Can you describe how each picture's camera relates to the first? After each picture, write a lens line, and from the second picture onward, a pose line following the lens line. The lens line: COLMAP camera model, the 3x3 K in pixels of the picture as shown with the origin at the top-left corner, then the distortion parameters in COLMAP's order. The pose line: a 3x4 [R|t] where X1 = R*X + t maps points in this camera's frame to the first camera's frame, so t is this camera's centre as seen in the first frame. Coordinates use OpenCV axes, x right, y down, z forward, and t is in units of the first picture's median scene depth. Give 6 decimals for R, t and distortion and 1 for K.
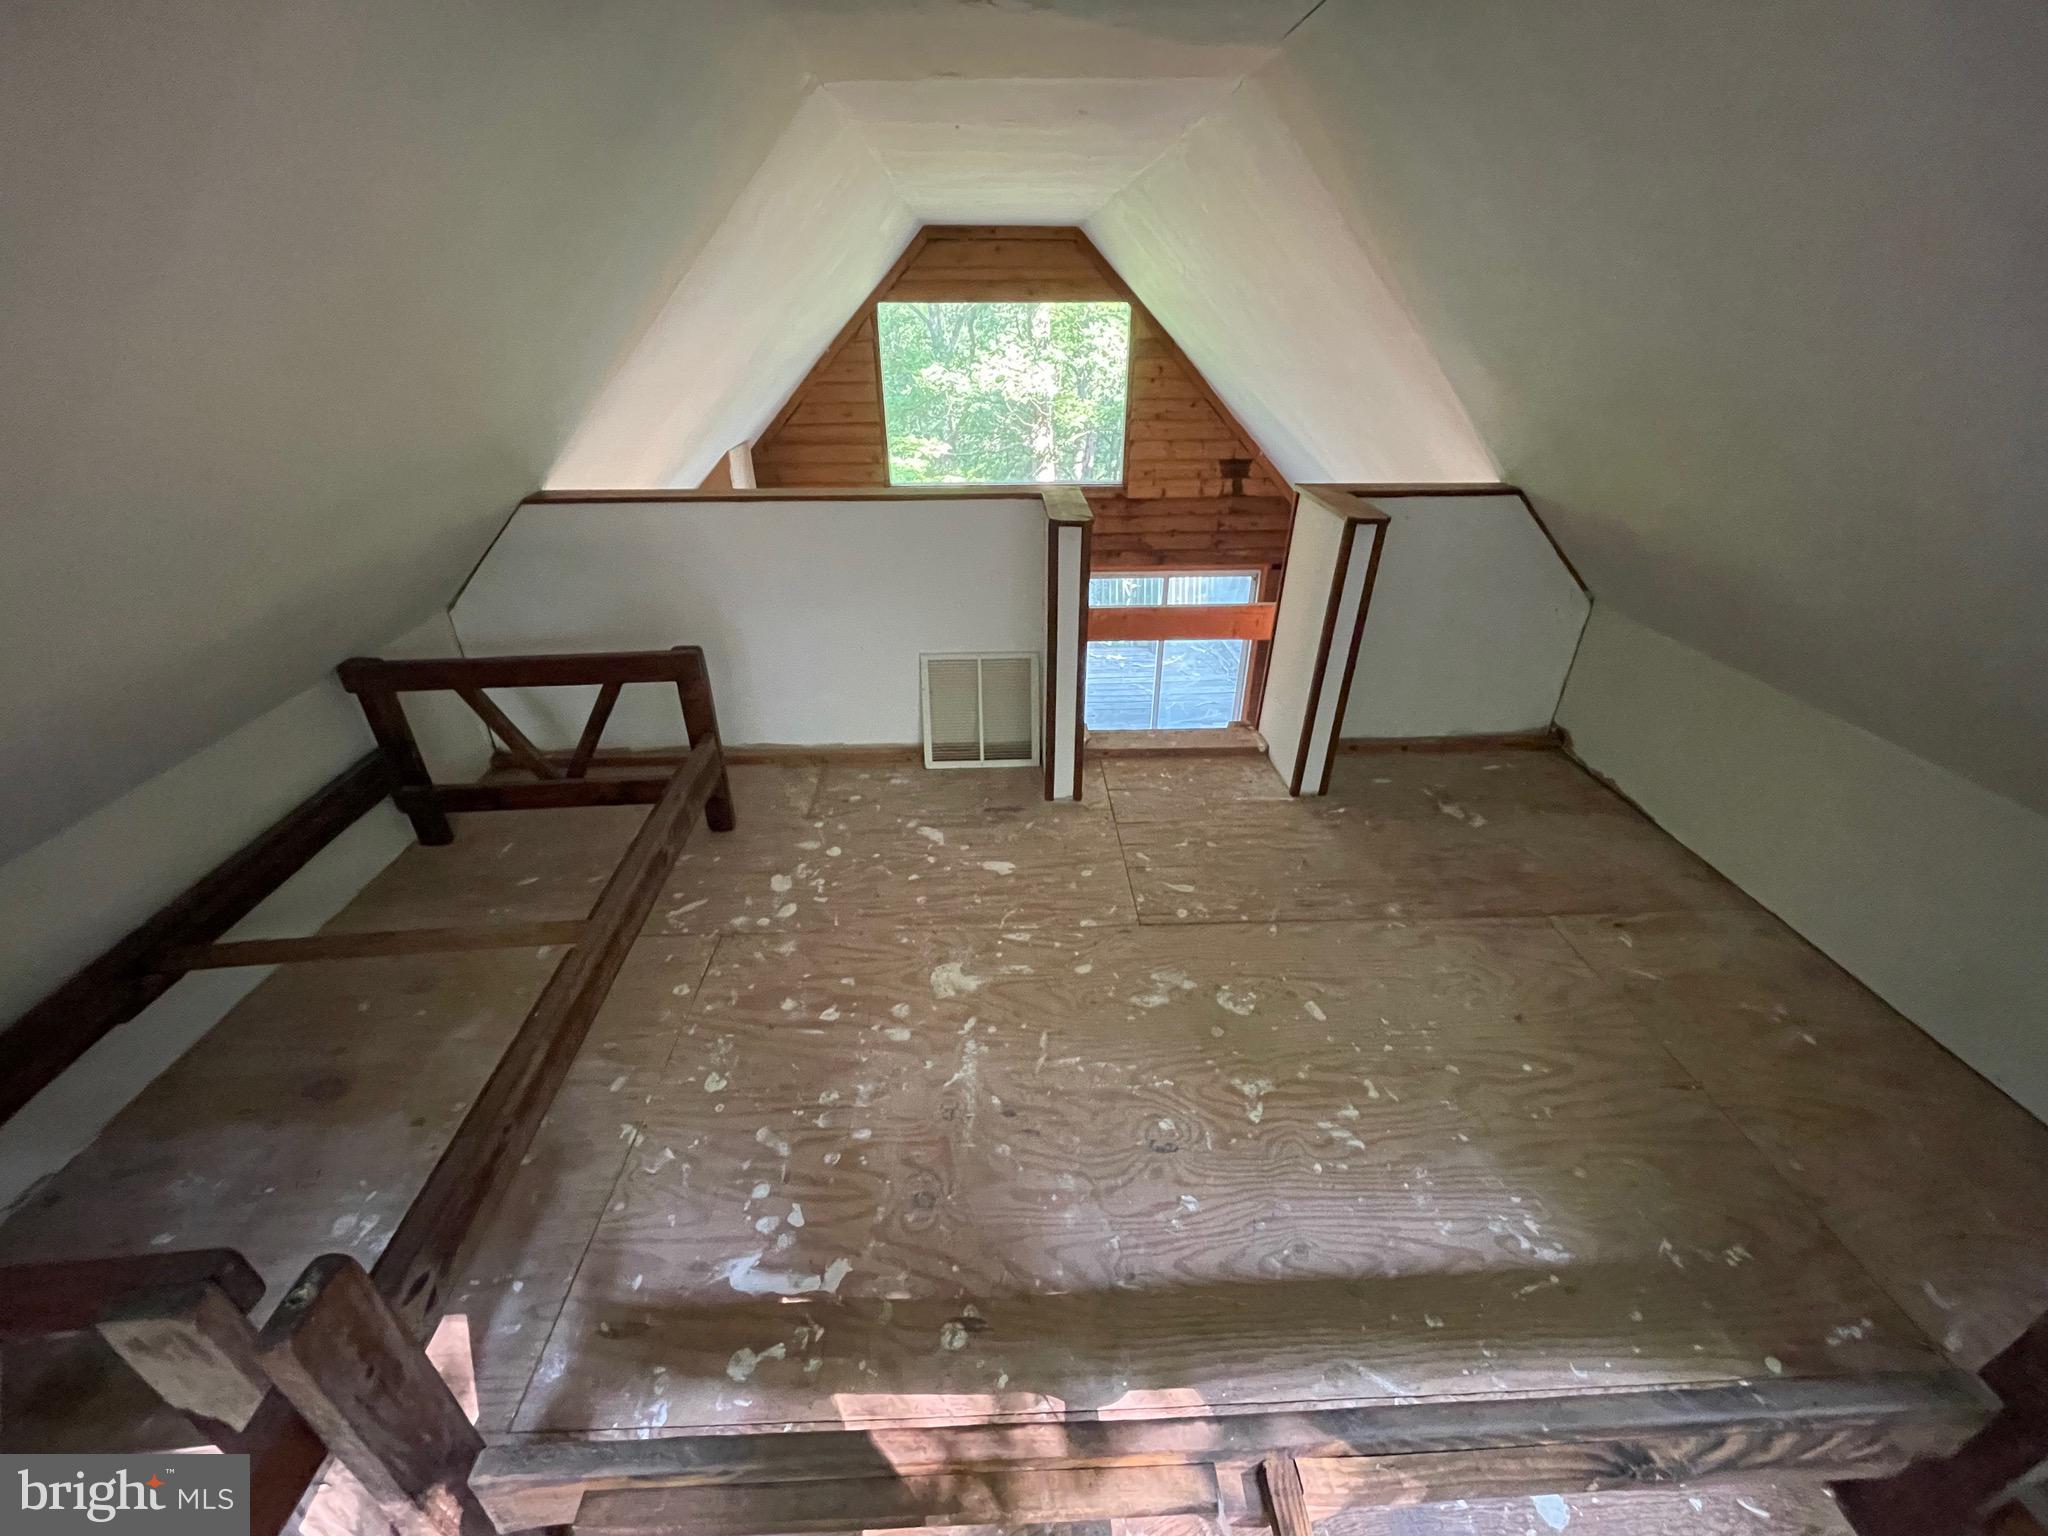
lens RADIAL K [[827.5, 0, 1025.1], [0, 827.5, 769.1], [0, 0, 1]] dist [-0.001794, -0.000483]
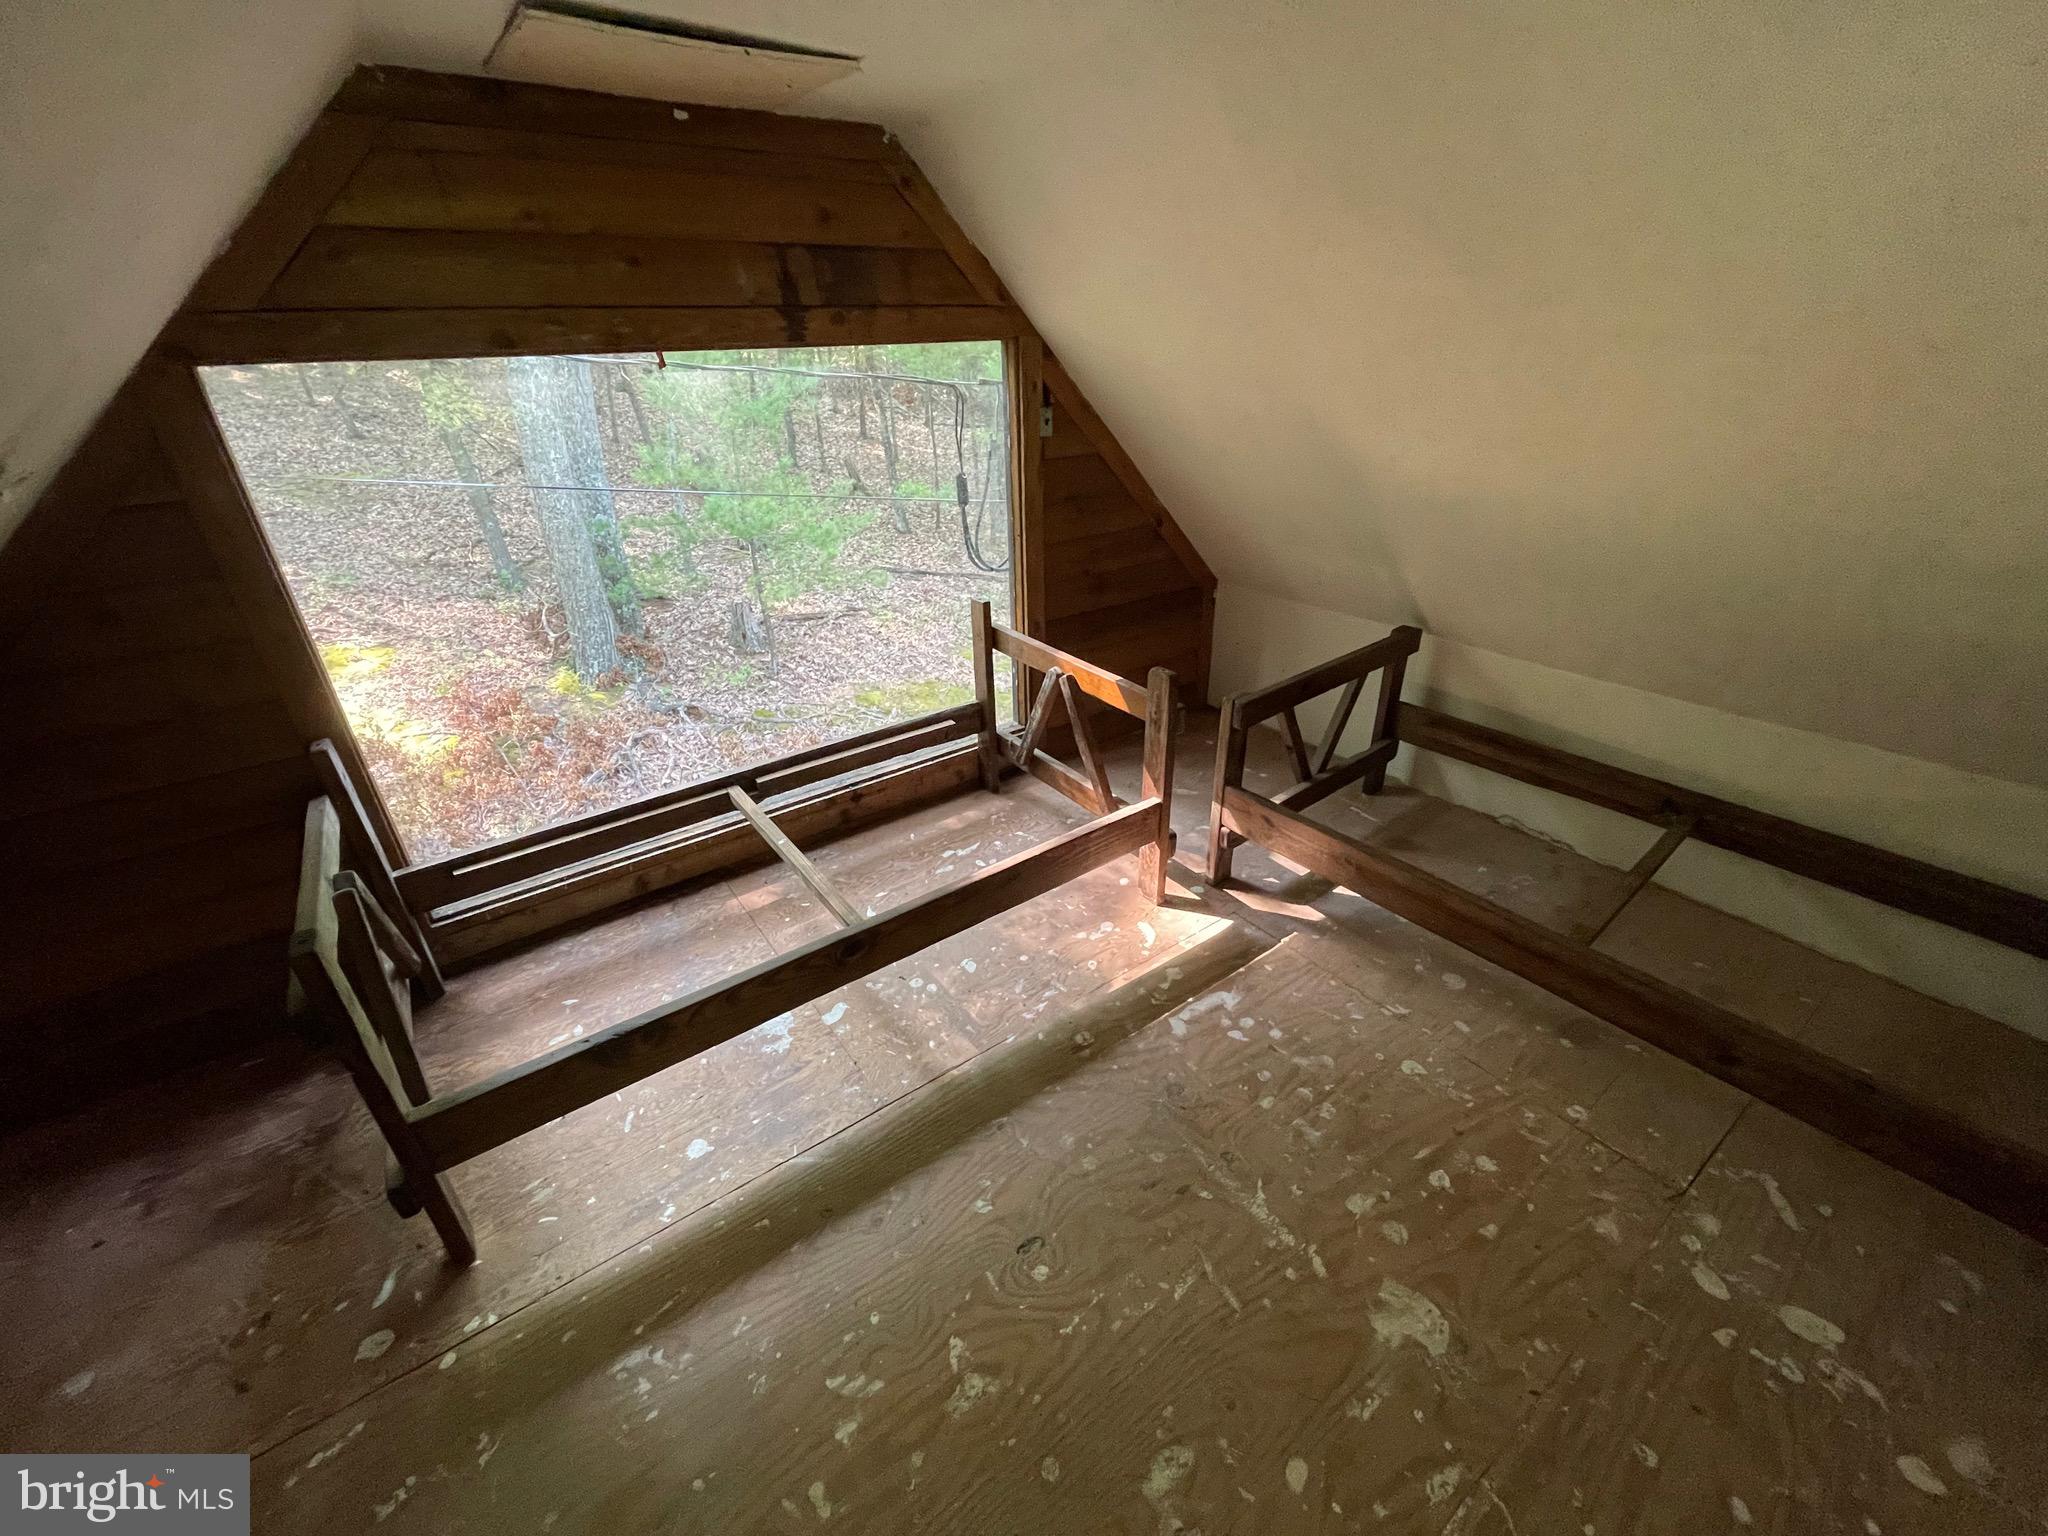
lens RADIAL K [[827.5, 0, 1025.1], [0, 827.5, 769.1], [0, 0, 1]] dist [-0.001794, -0.000483]
pose [[-0.829994, 0.272702, -0.486562, 0.466035], [-0.250543, 0.597098, 0.762038, -0.554092], [0.498335, 0.754392, -0.427264, 0.963923]]
